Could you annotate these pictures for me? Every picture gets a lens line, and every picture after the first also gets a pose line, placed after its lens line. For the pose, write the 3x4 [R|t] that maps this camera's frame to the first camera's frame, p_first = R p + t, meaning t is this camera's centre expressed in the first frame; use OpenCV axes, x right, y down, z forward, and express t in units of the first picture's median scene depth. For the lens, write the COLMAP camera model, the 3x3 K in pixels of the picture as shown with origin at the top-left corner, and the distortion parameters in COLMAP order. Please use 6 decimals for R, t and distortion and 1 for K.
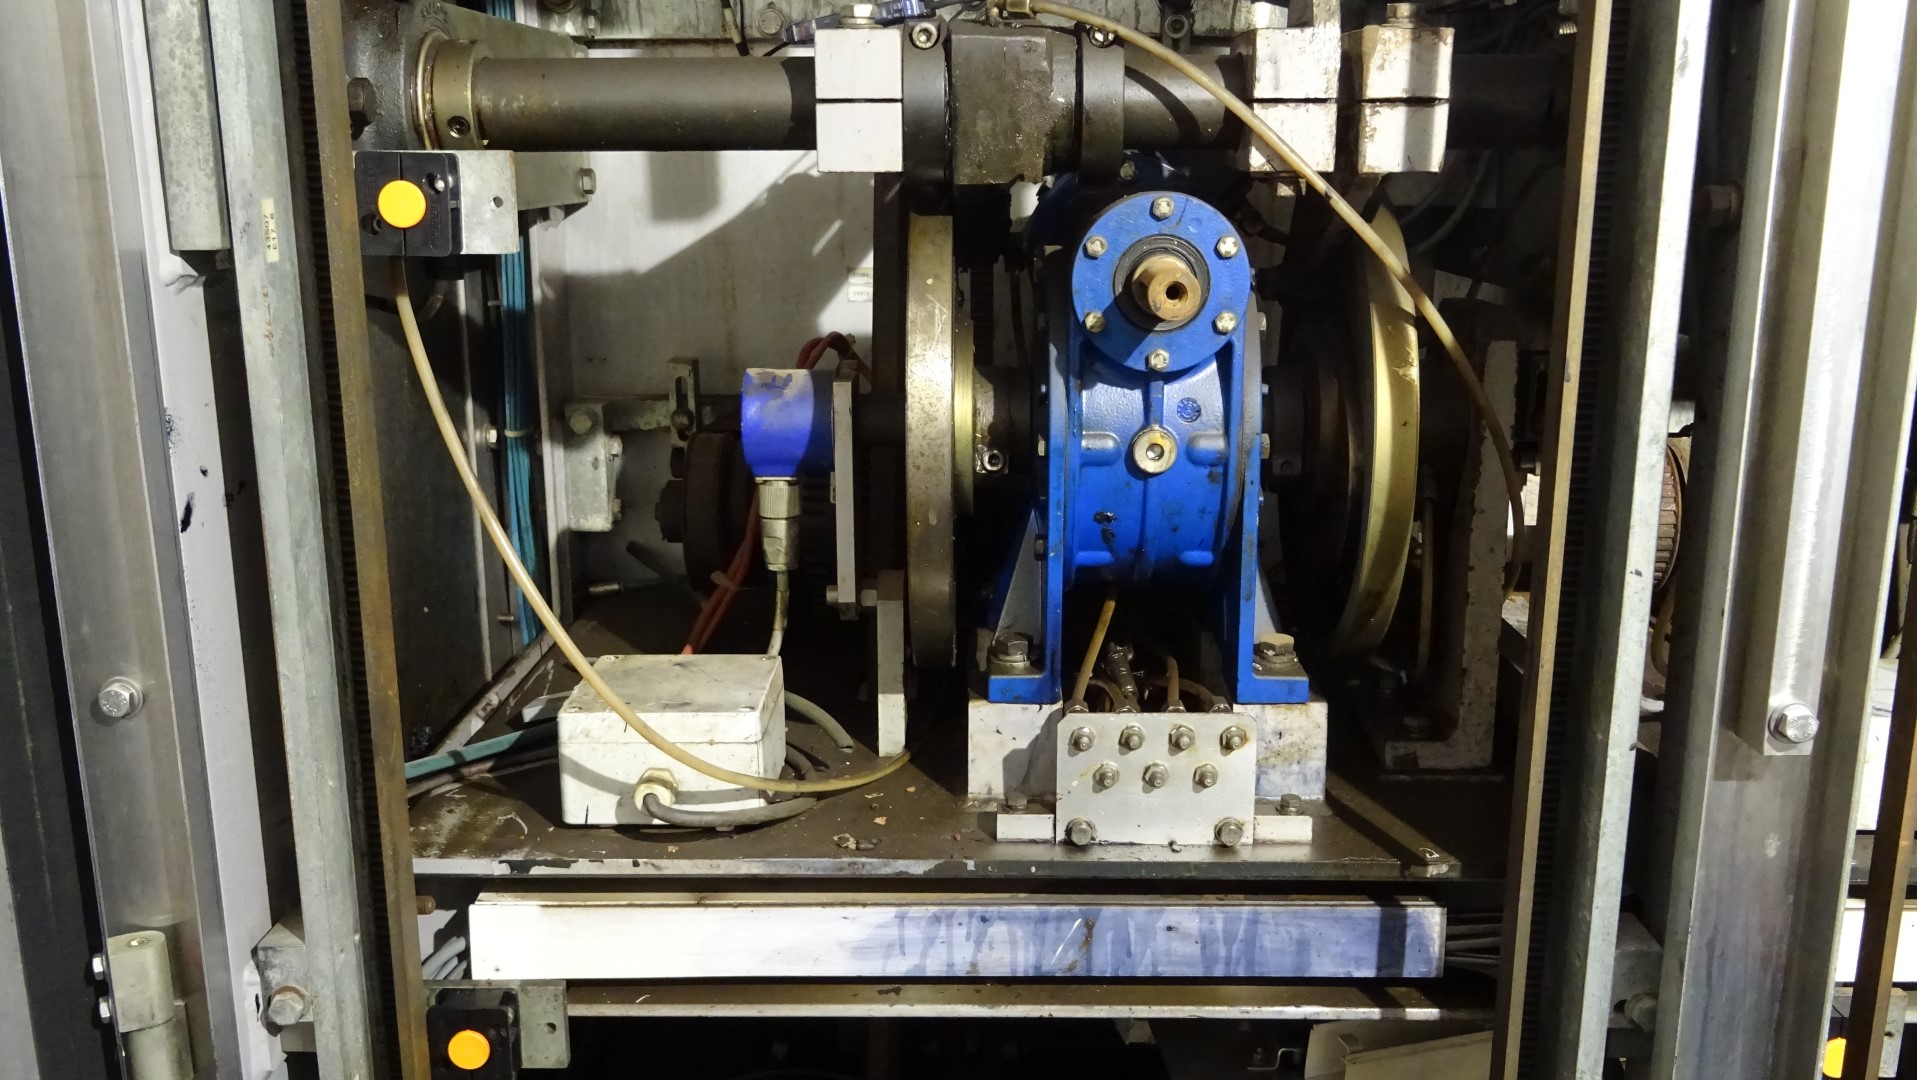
lens RADIAL K [[1669.6, 0, 955.5], [0, 1669.6, 542.4], [0, 0, 1]] dist [-0.004113, 0.000387]
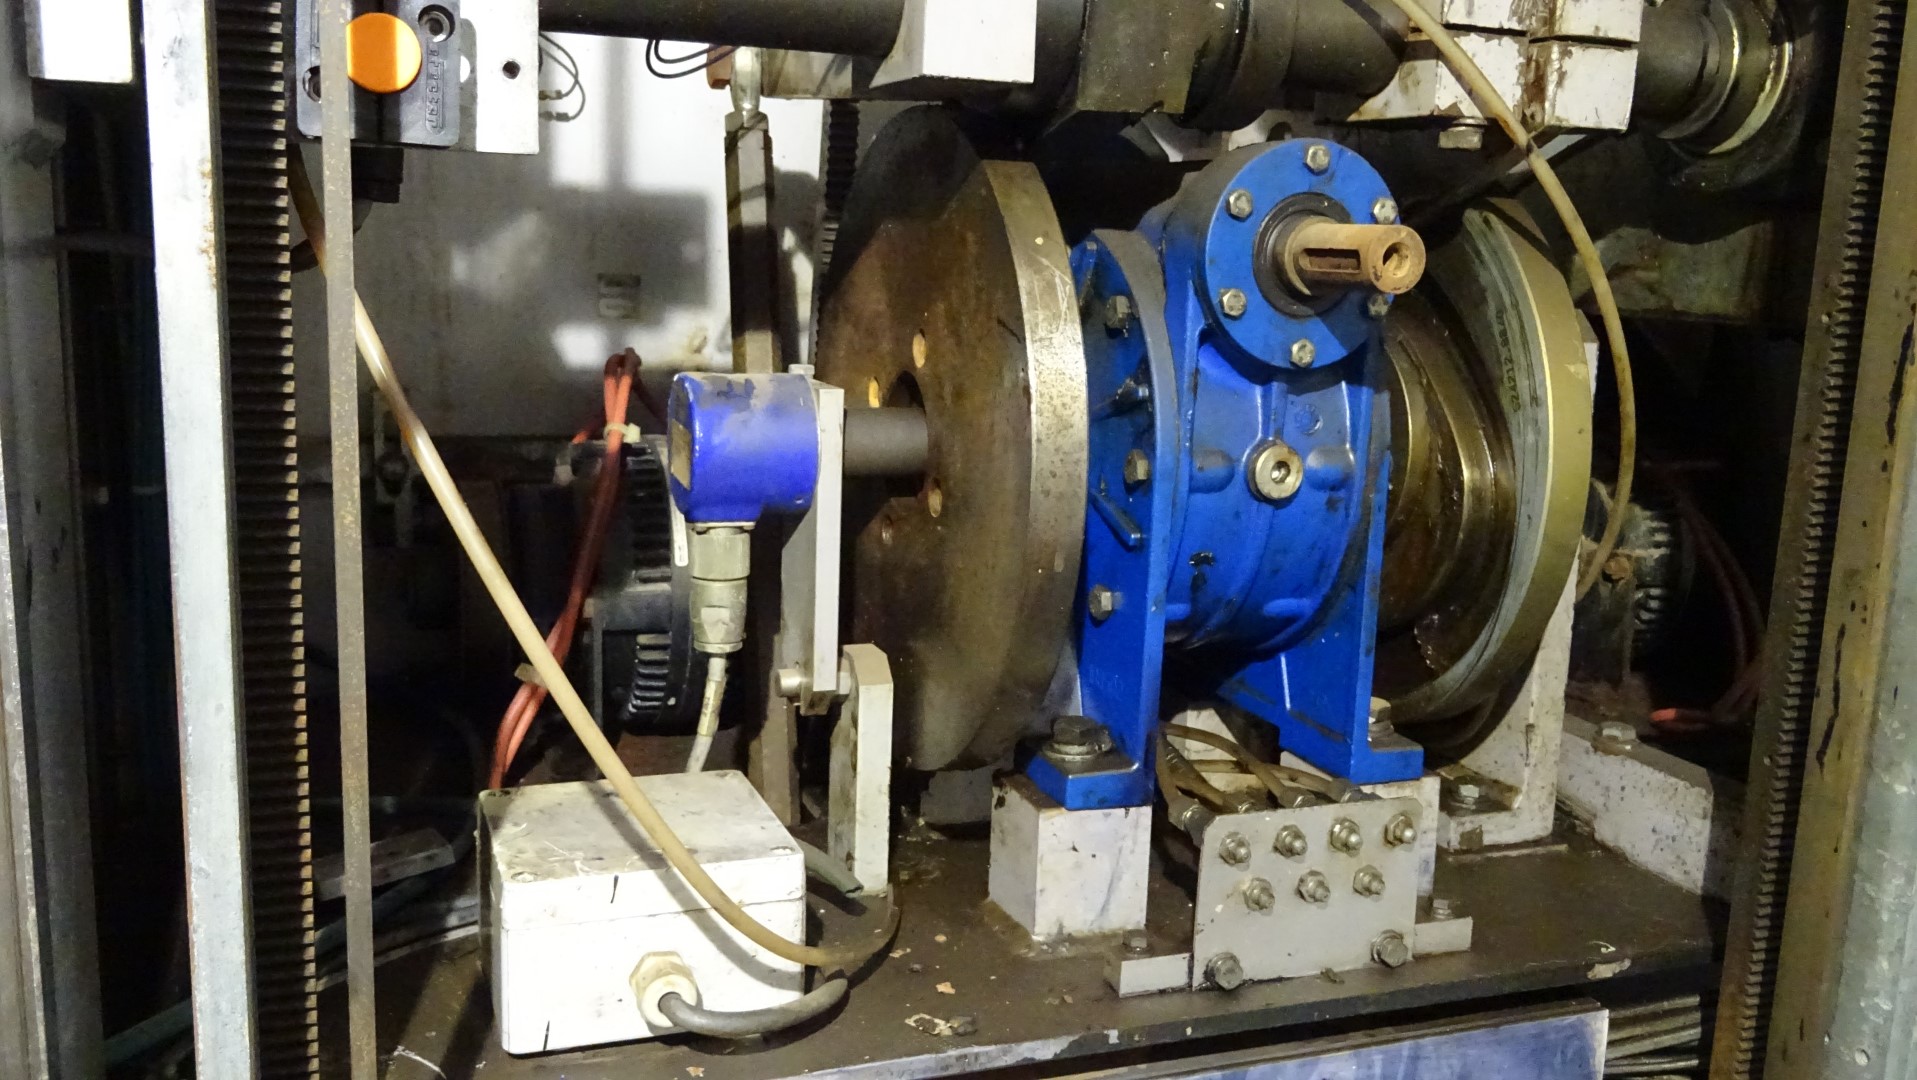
lens RADIAL K [[1669.6, 0, 958.0], [0, 1669.6, 537.4], [0, 0, 1]] dist [-0.004113, 0.000387]
pose [[0.929733, -0.026112, 0.367308, -0.310166], [0.045991, 0.997906, -0.045473, 0.005411], [-0.365352, 0.059171, 0.928987, 0.326579]]
